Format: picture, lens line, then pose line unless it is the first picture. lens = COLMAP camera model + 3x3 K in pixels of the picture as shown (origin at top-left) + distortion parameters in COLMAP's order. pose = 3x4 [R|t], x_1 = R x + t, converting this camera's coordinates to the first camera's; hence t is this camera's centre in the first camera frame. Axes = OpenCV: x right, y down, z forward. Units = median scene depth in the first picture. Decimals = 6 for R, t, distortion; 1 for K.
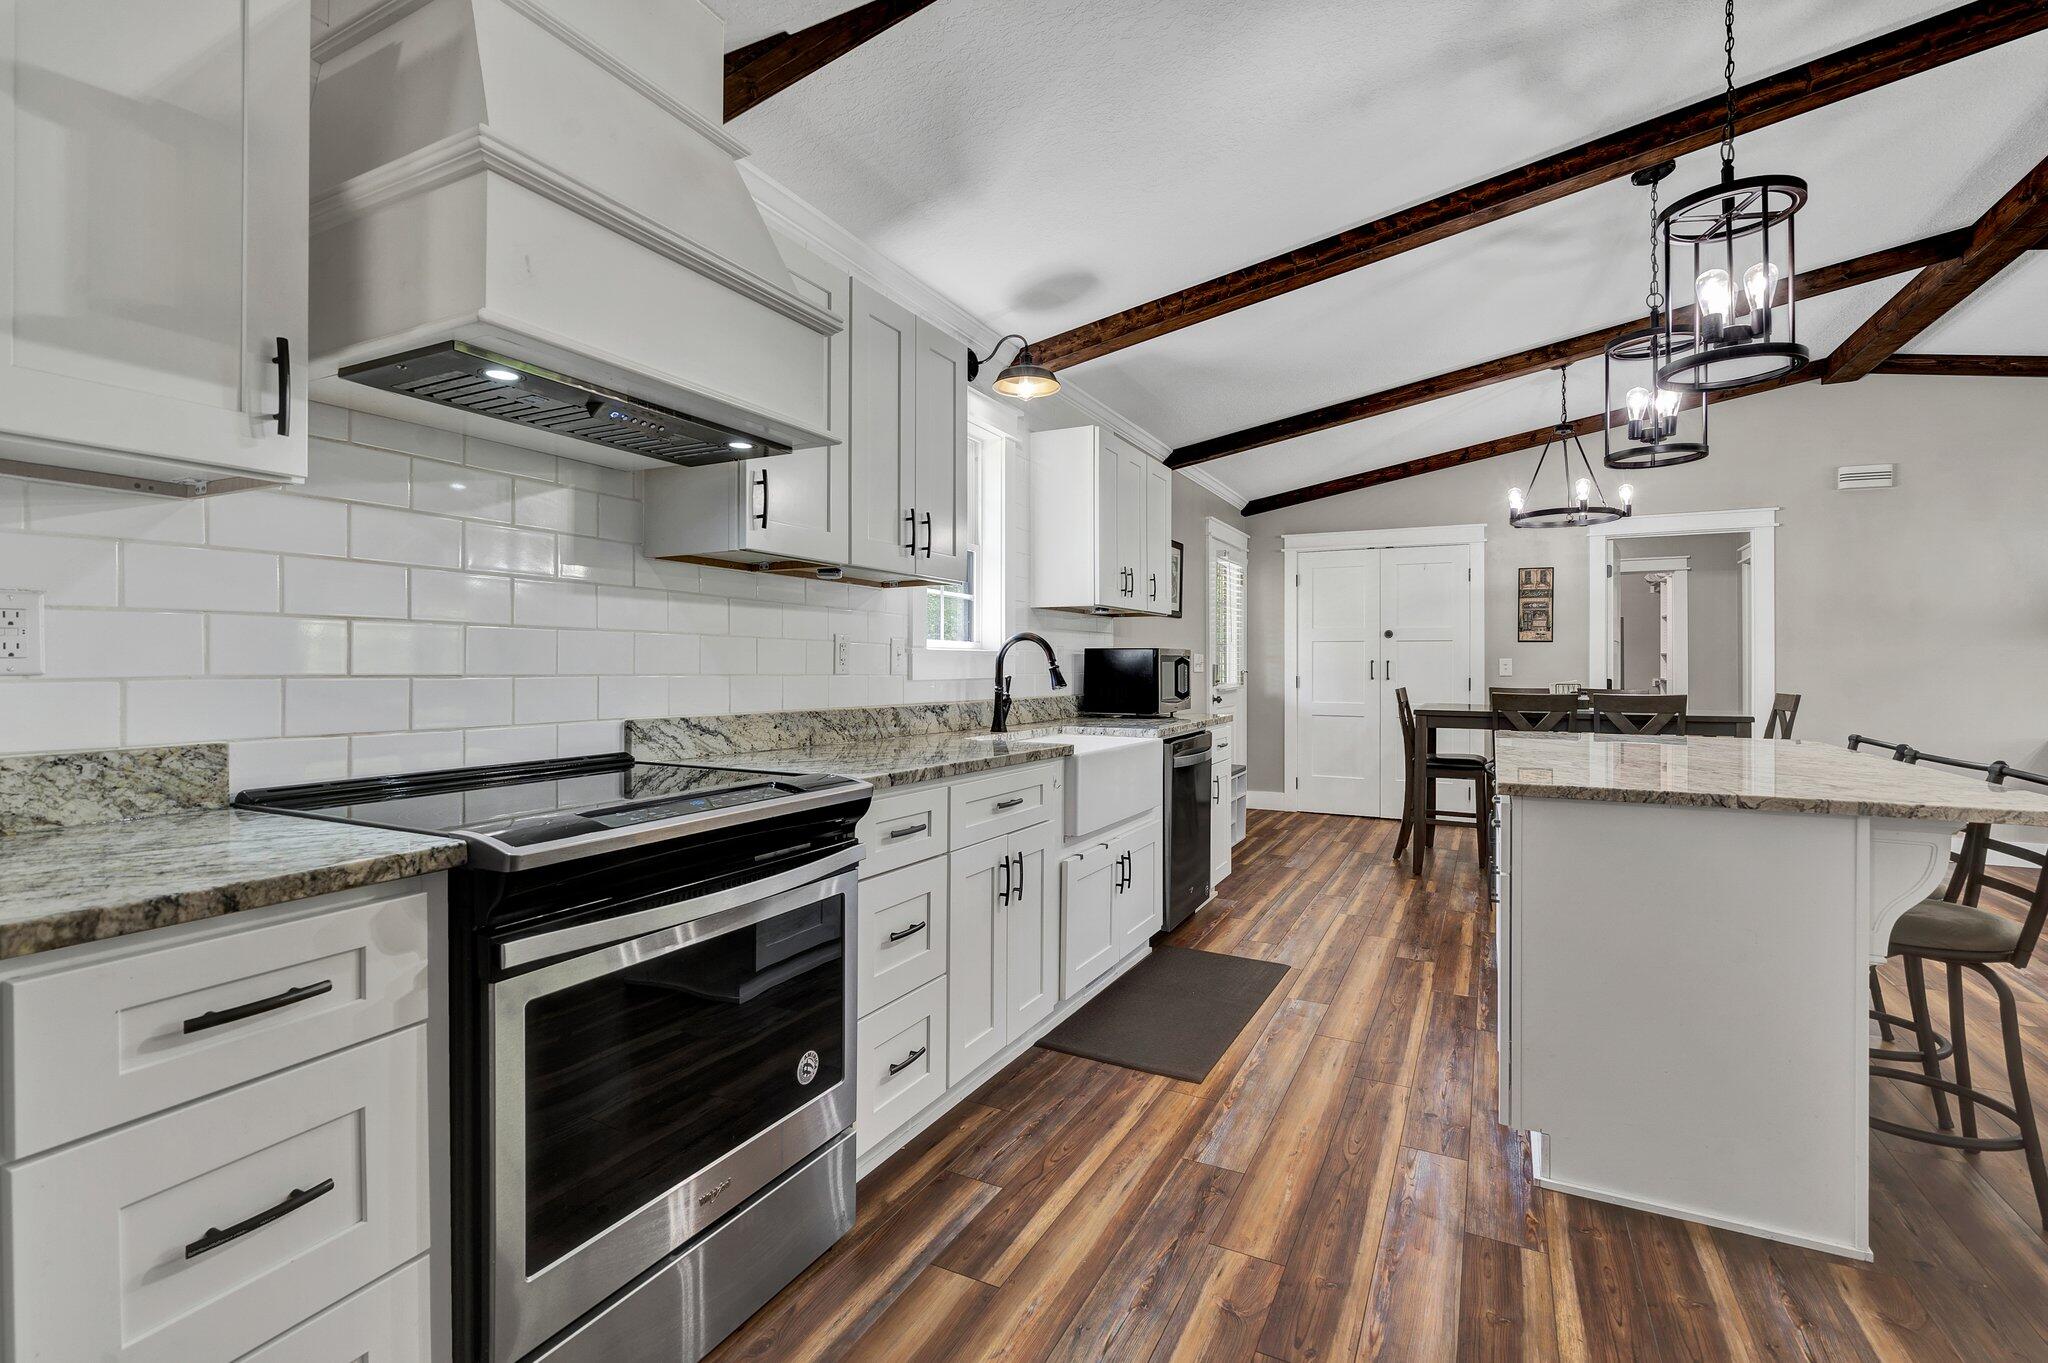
lens RADIAL K [[931.7, 0, 1020.5], [0, 931.7, 660.2], [0, 0, 1]] dist [-0.009808, 0.005732]
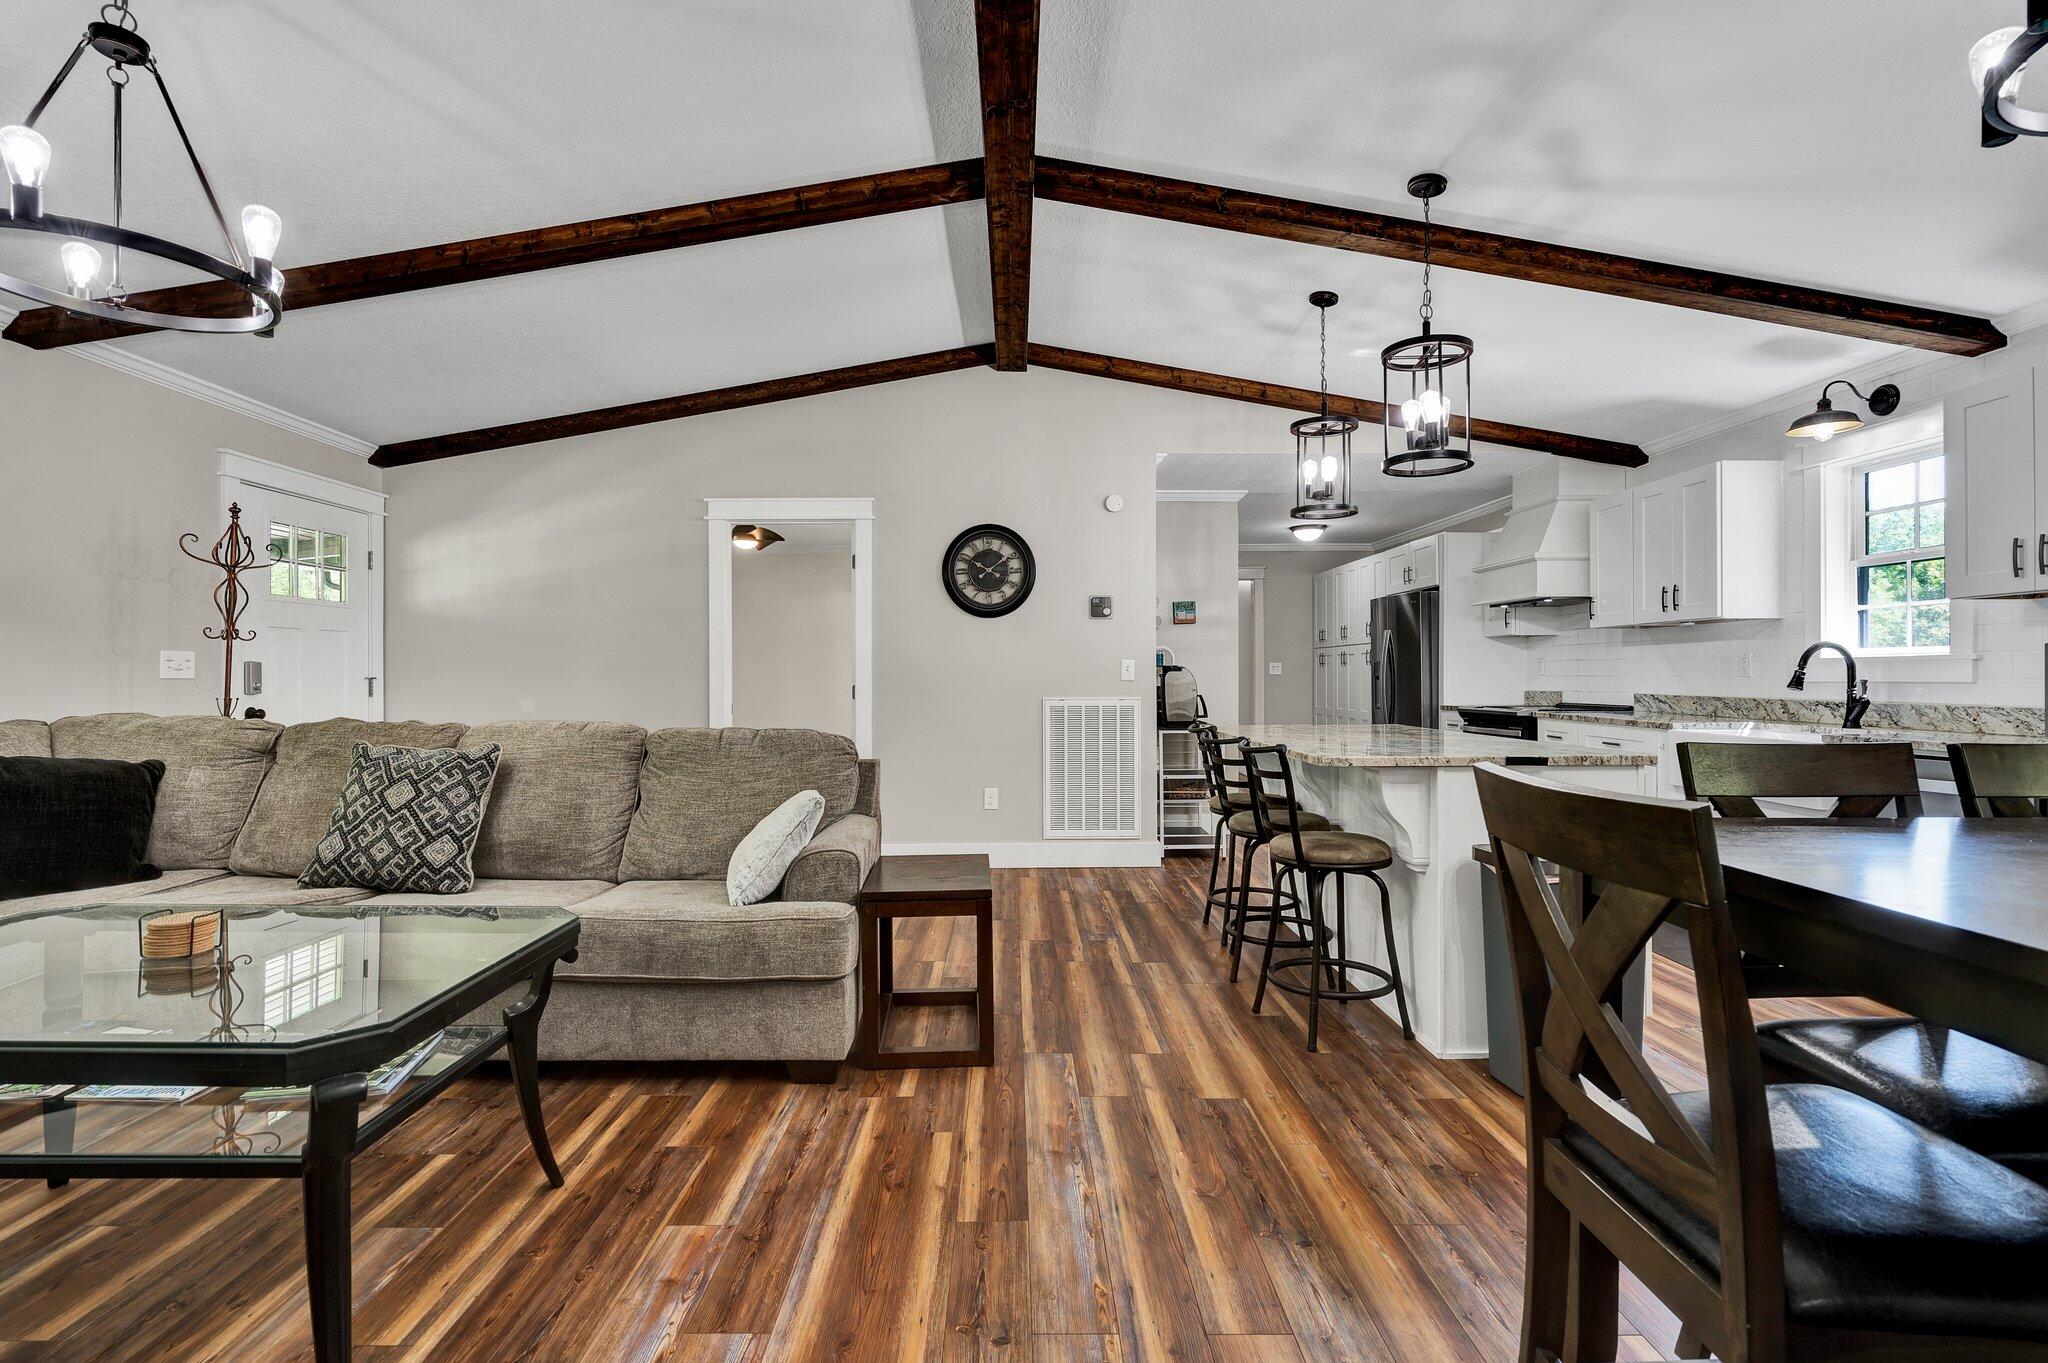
lens RADIAL K [[926.2, 0, 1020.1], [0, 926.2, 675.6], [0, 0, 1]] dist [-0.003962, 0.001966]
pose [[-0.884302, -0.000259, -0.466915, 1.358236], [0.003687, 0.999965, -0.007536, 0.016748], [0.466900, -0.008386, -0.884270, 1.477826]]
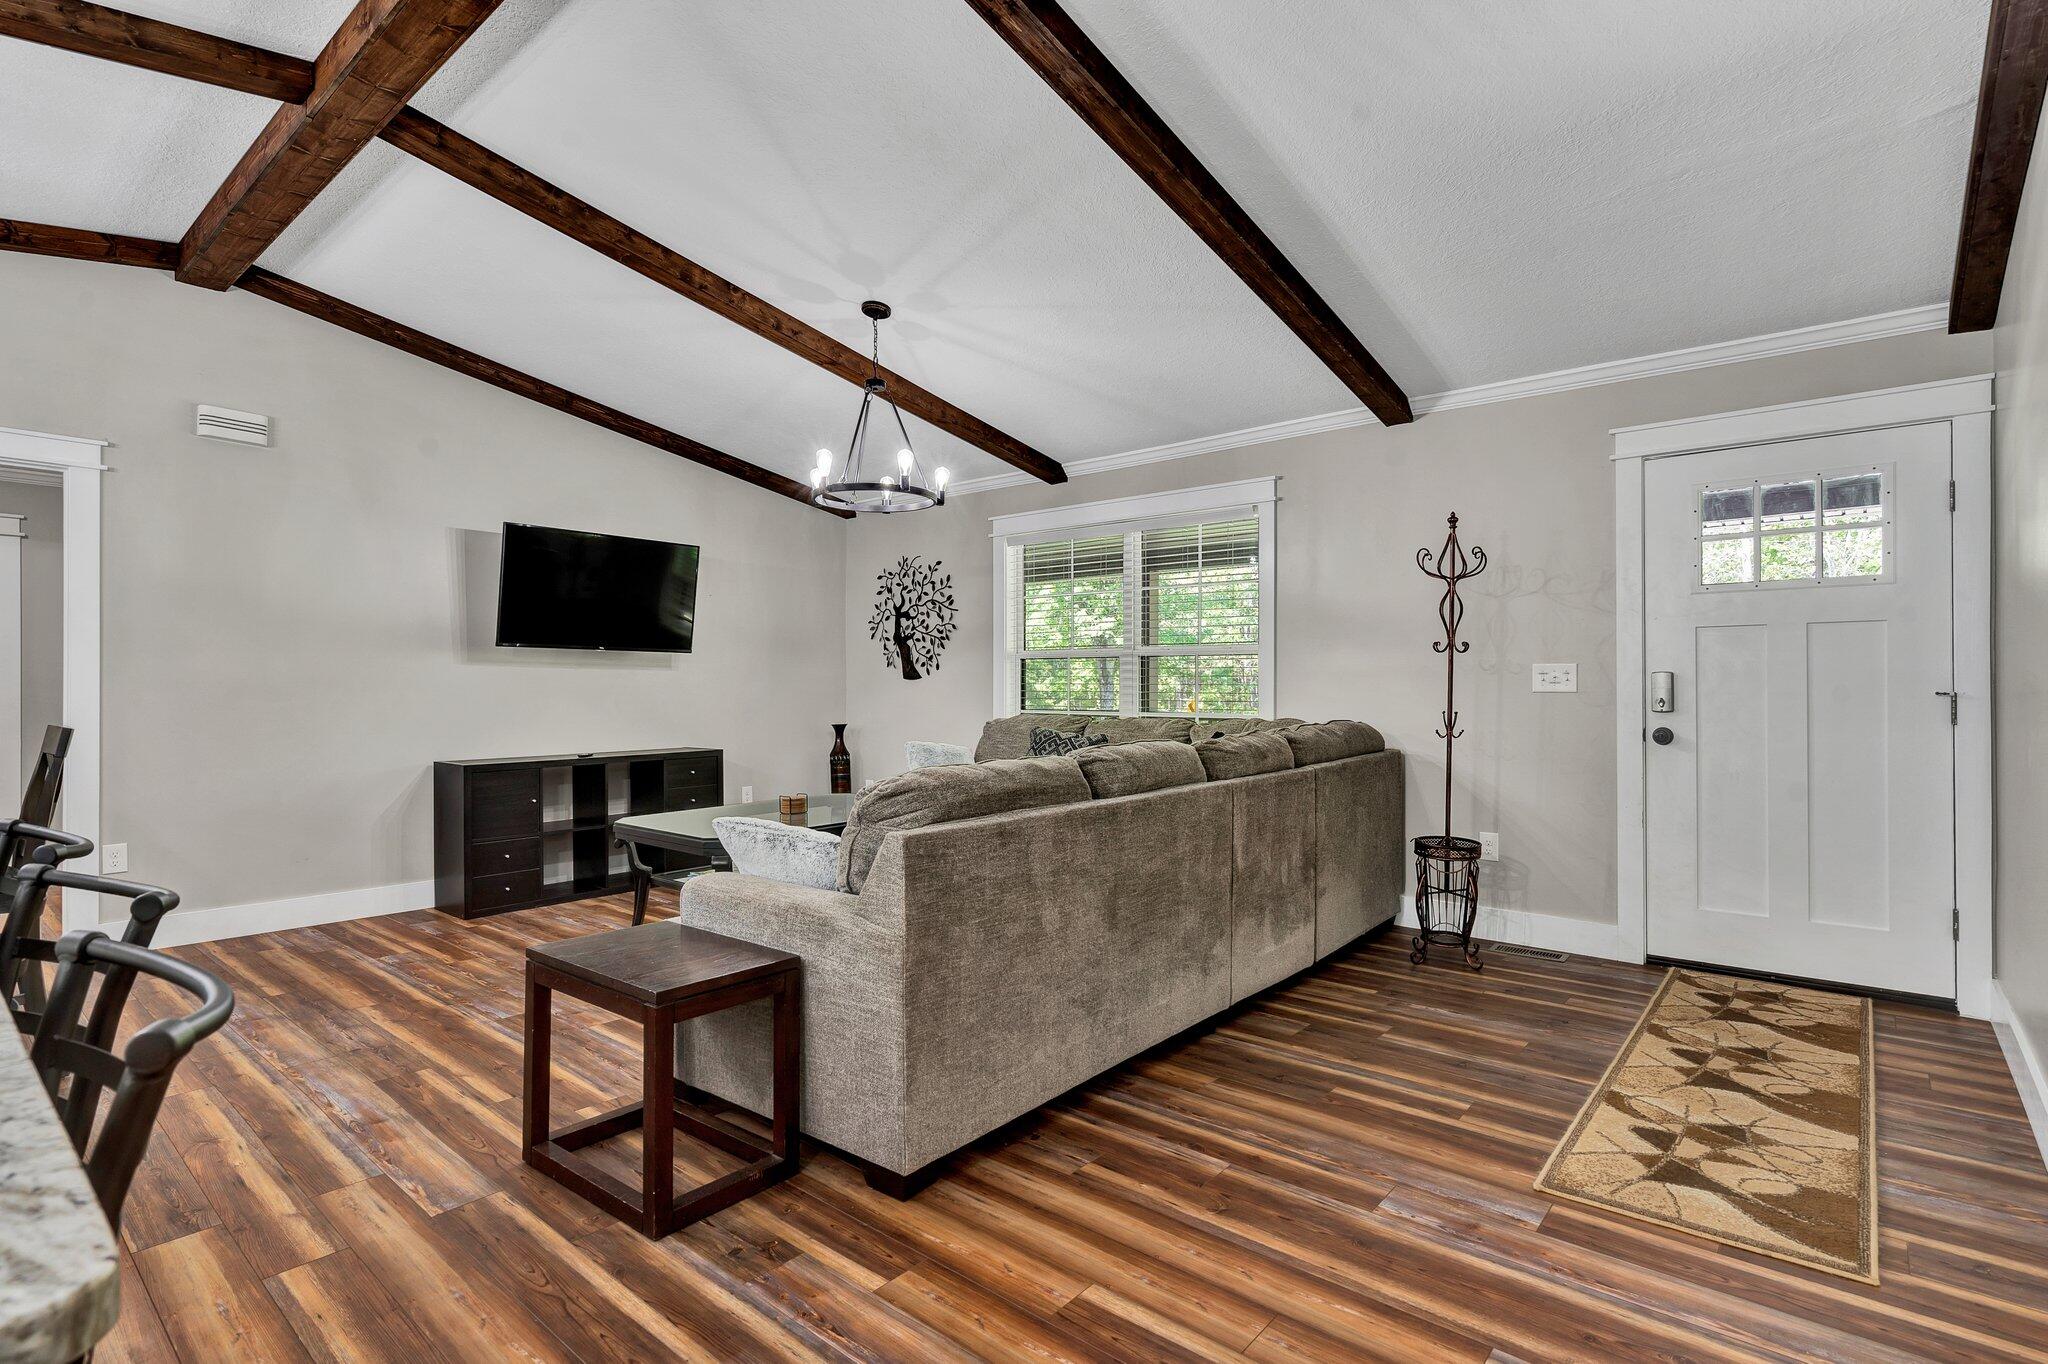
lens RADIAL K [[996.5, 0, 1015.7], [0, 996.5, 684.1], [0, 0, 1]] dist [0.001488, 0.000540]
pose [[0.234538, 0.002866, 0.972103, 0.455195], [-0.008237, 0.999966, -0.000961, 0.005638], [-0.972072, -0.007781, 0.234553, 0.329195]]
